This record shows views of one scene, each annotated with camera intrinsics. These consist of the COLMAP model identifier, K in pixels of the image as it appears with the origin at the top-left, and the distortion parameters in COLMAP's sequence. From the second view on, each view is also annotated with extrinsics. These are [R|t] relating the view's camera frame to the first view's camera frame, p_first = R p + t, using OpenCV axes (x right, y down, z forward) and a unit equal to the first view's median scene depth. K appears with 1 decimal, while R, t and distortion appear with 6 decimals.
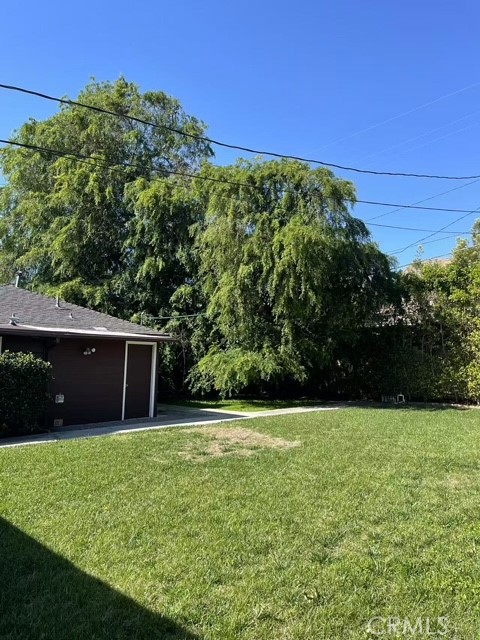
lens RADIAL K [[482.4, 0, 240.0], [0, 482.4, 320.0], [0, 0, 1]] dist [0.006166, 0.001242]
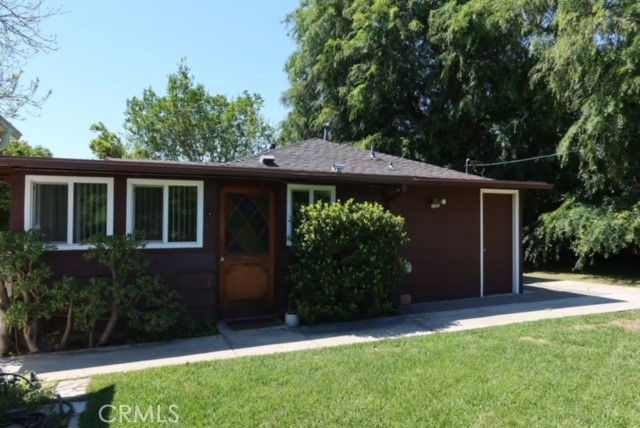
lens RADIAL K [[446.5, 0, 320.0], [0, 446.5, 214.0], [0, 0, 1]] dist [0.008051, 0.002543]
pose [[0.925107, -0.022647, -0.379031, -0.205624], [0.044928, 0.997736, 0.050043, 0.036300], [0.377040, -0.063325, 0.924030, 0.280733]]
